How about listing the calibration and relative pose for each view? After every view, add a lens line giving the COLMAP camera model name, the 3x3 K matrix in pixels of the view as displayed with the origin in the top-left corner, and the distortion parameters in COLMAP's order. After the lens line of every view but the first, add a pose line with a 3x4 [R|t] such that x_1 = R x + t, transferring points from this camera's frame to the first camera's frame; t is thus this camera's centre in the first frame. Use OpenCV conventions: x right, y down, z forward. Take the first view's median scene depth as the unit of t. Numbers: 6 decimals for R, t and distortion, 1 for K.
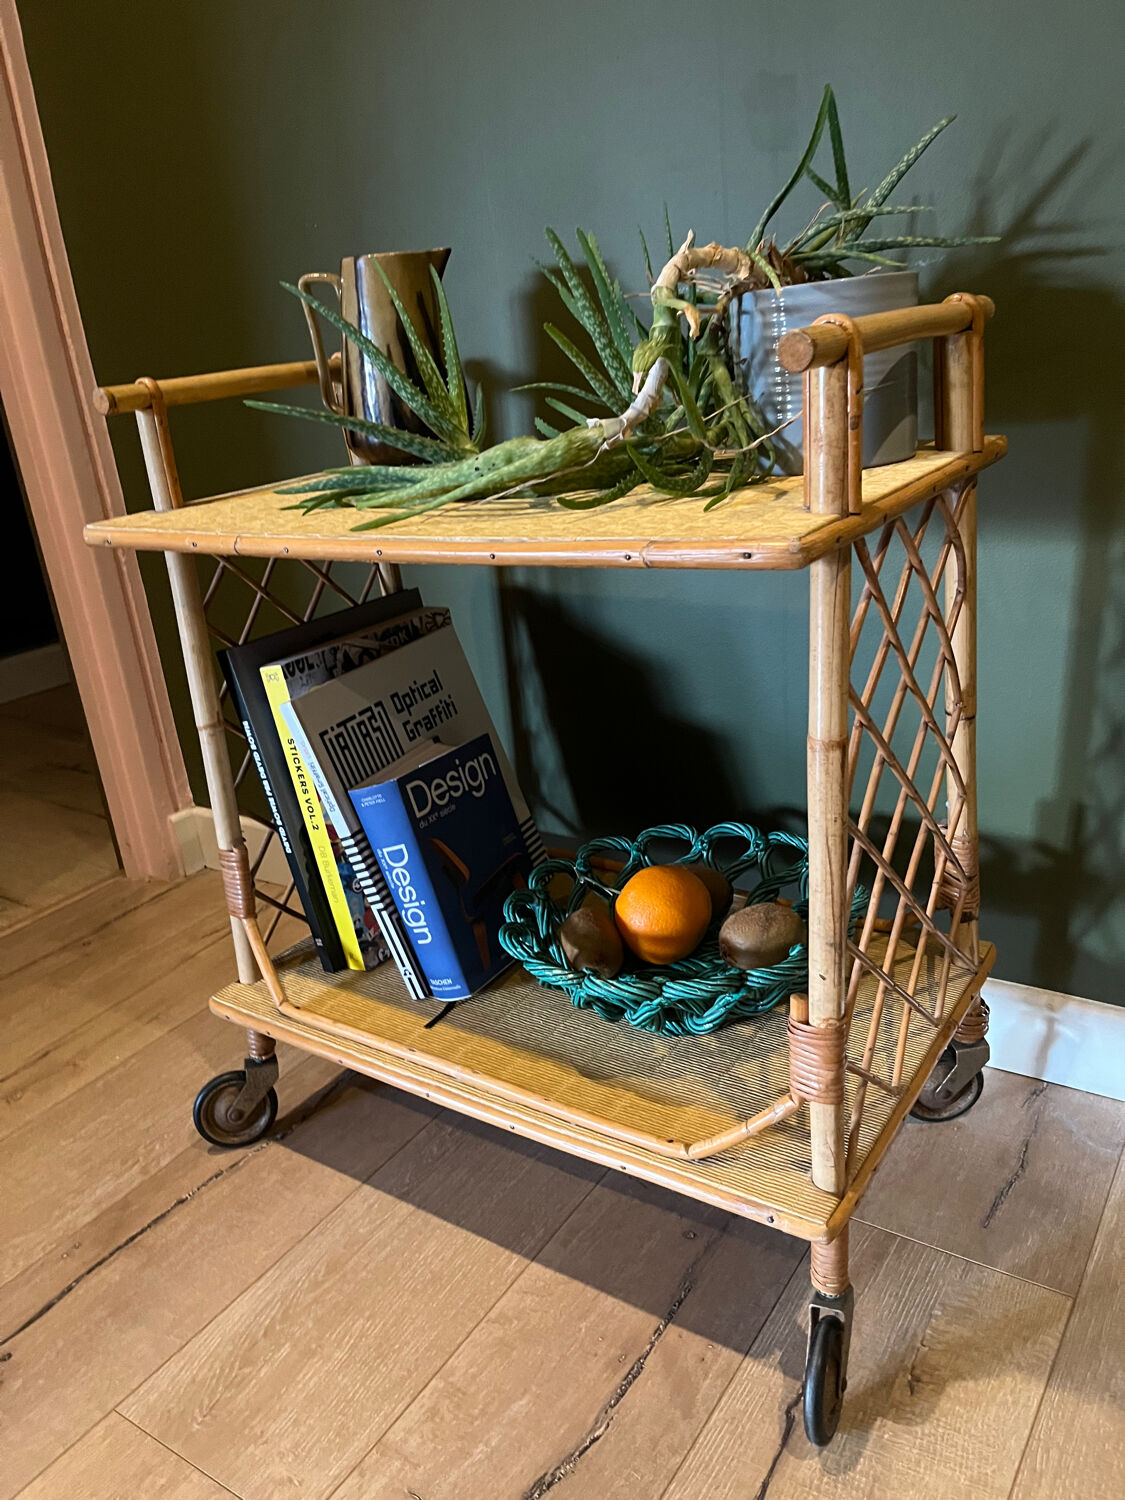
lens RADIAL K [[1139.0, 0, 570.6], [0, 1139.0, 752.6], [0, 0, 1]] dist [0.058905, -0.098705]
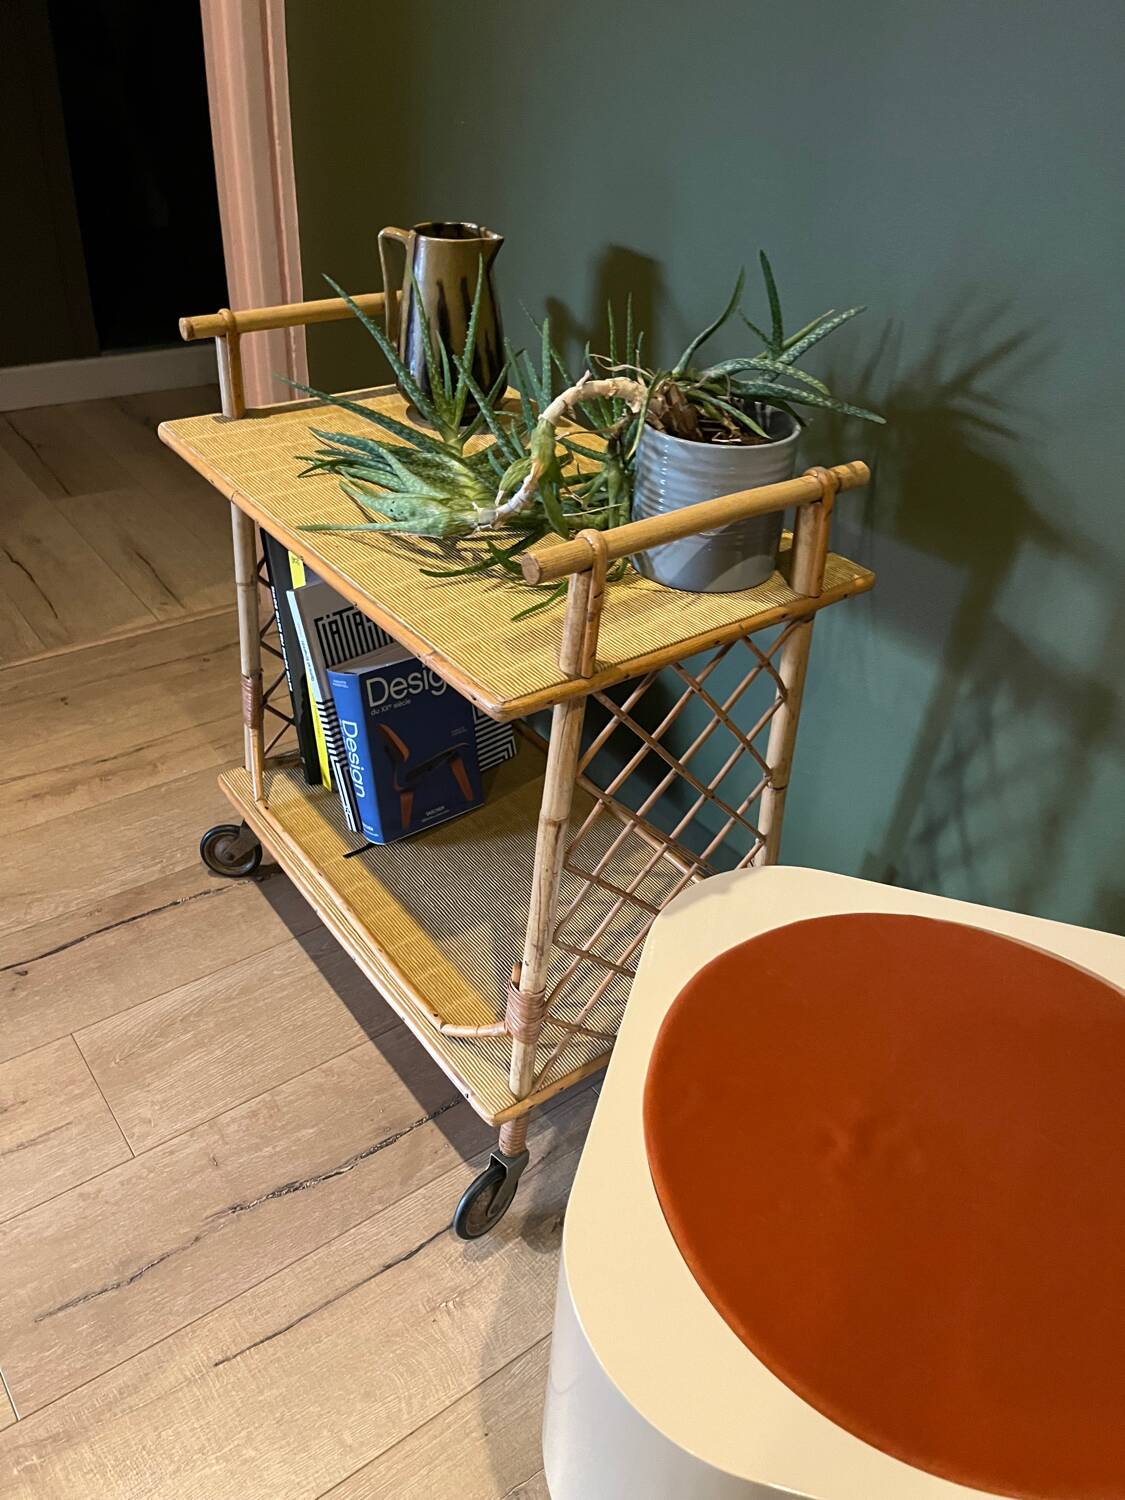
lens RADIAL K [[1150.2, 0, 577.4], [0, 1150.2, 749.9], [0, 0, 1]] dist [0.048268, -0.071779]
pose [[0.933596, 0.314158, -0.172344, 0.311366], [-0.257727, 0.922874, 0.286147, -0.319510], [0.248947, -0.222728, 0.942559, -0.154715]]
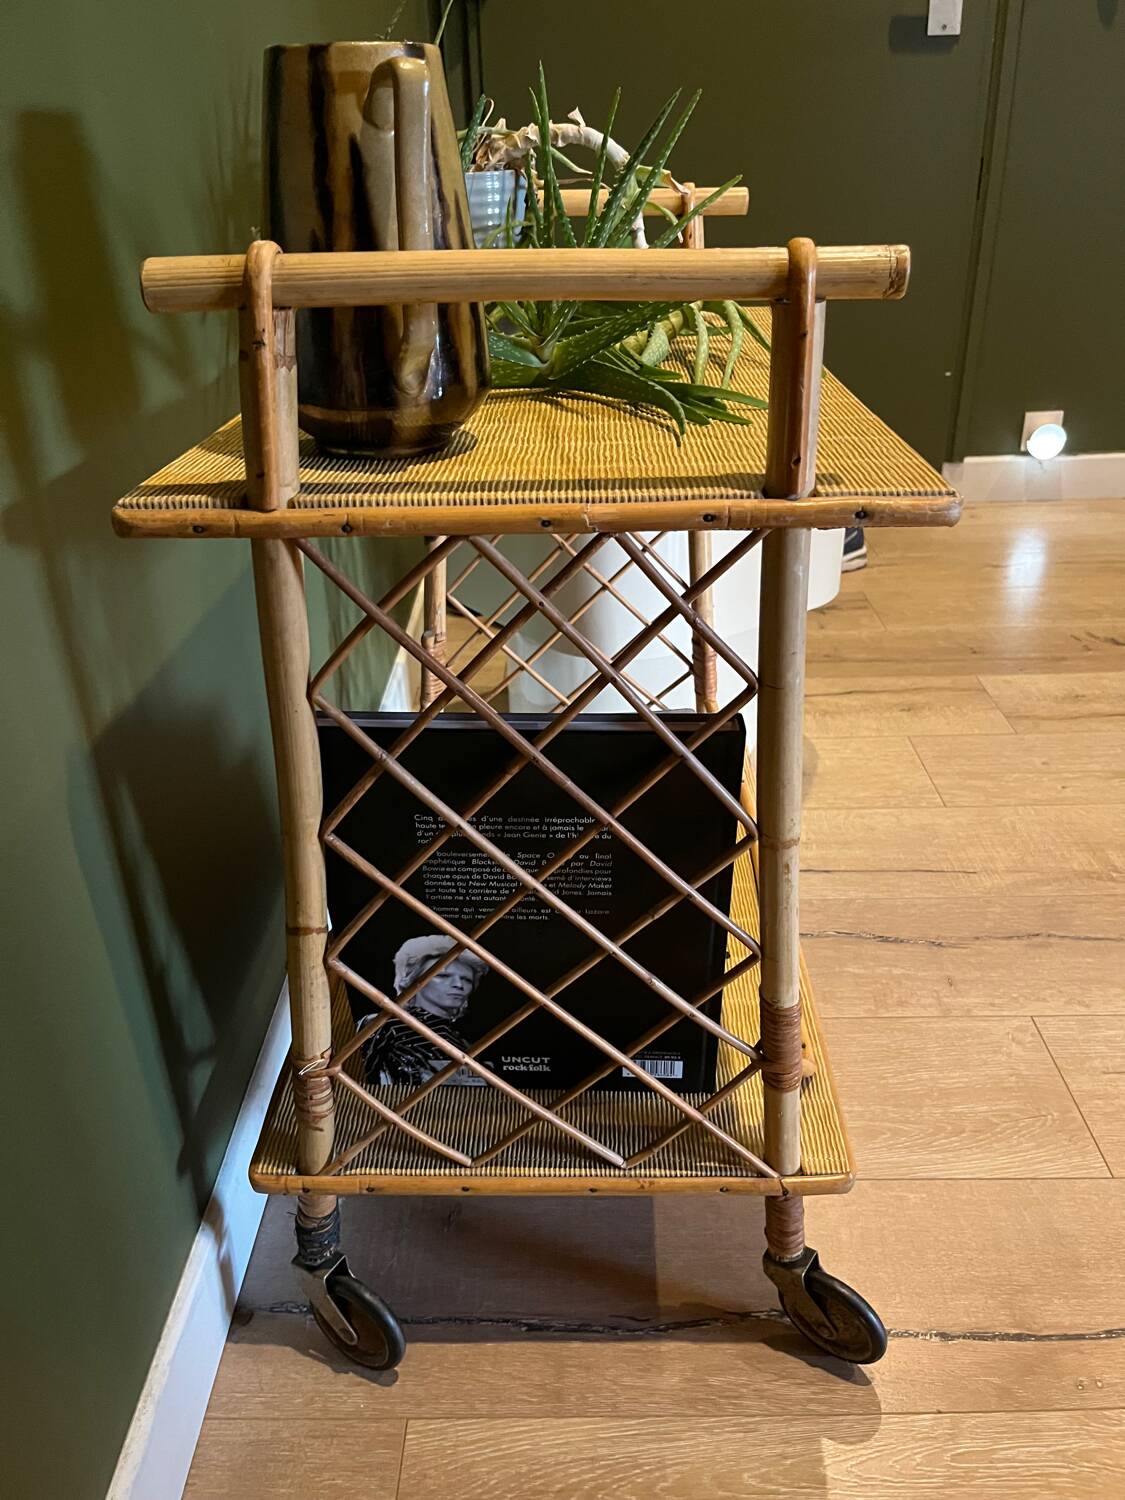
lens RADIAL K [[1141.6, 0, 569.2], [0, 1141.6, 747.5], [0, 0, 1]] dist [0.048432, -0.074349]
pose [[-0.538453, -0.294084, 0.789673, -0.743092], [0.367918, 0.761033, 0.534290, -0.441252], [-0.758093, 0.578225, -0.301581, 1.275706]]
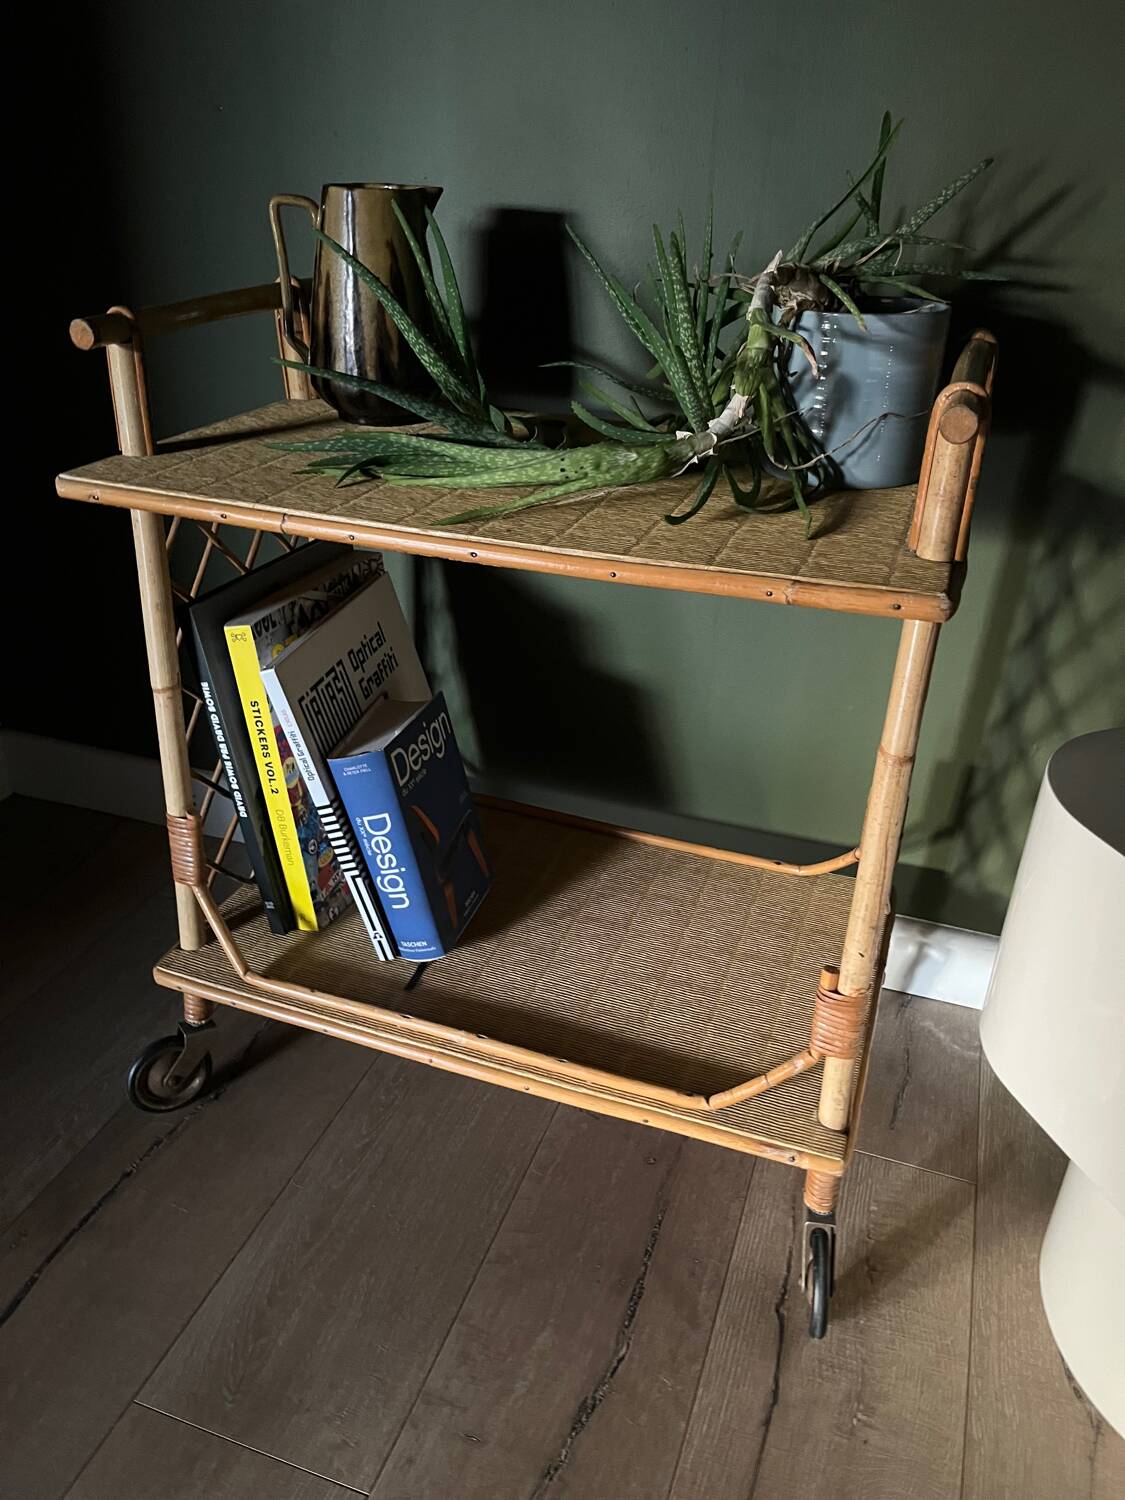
lens RADIAL K [[1141.6, 0, 569.2], [0, 1141.6, 747.5], [0, 0, 1]] dist [0.048432, -0.074349]
pose [[0.959297, -0.002830, 0.282386, -0.271261], [-0.029980, 0.993278, 0.111800, -0.090772], [-0.280804, -0.115716, 0.952764, 0.017172]]
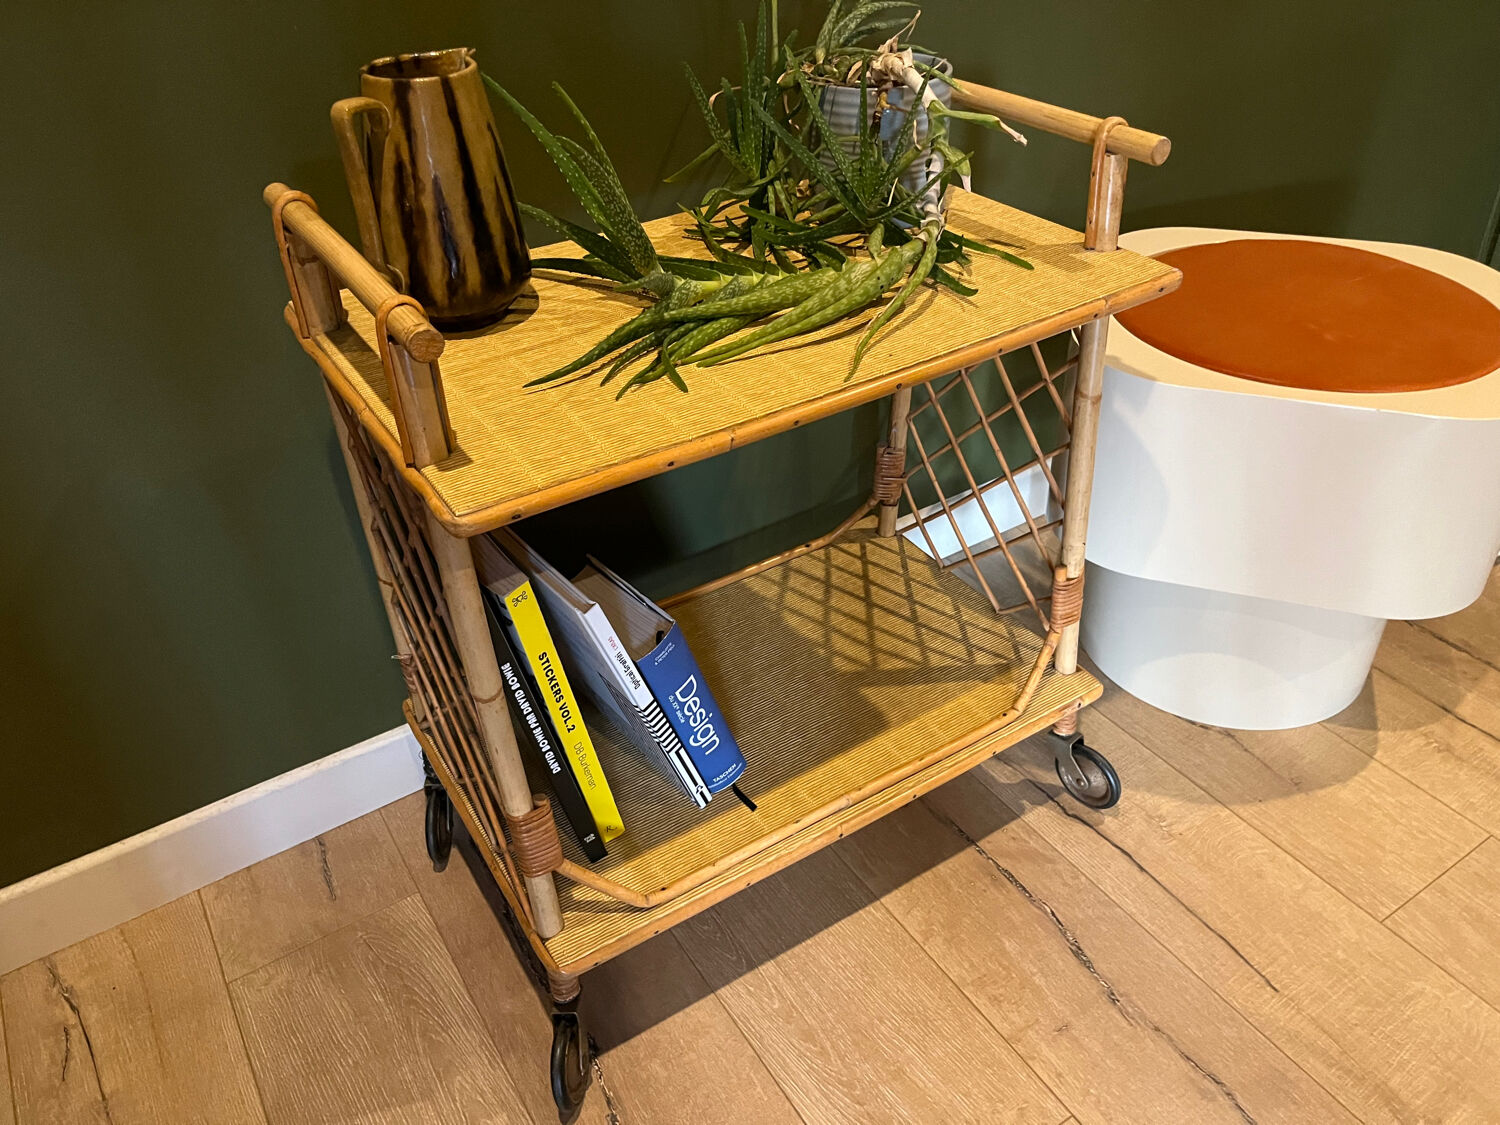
lens RADIAL K [[1150.2, 0, 750.0], [0, 1150.2, 562.5], [0, 0, 1]] dist [0.048268, -0.071779]
pose [[0.405477, -0.464052, 0.787556, -0.854442], [0.316292, 0.879565, 0.355422, -0.338877], [-0.857641, 0.104982, 0.503419, 0.439342]]
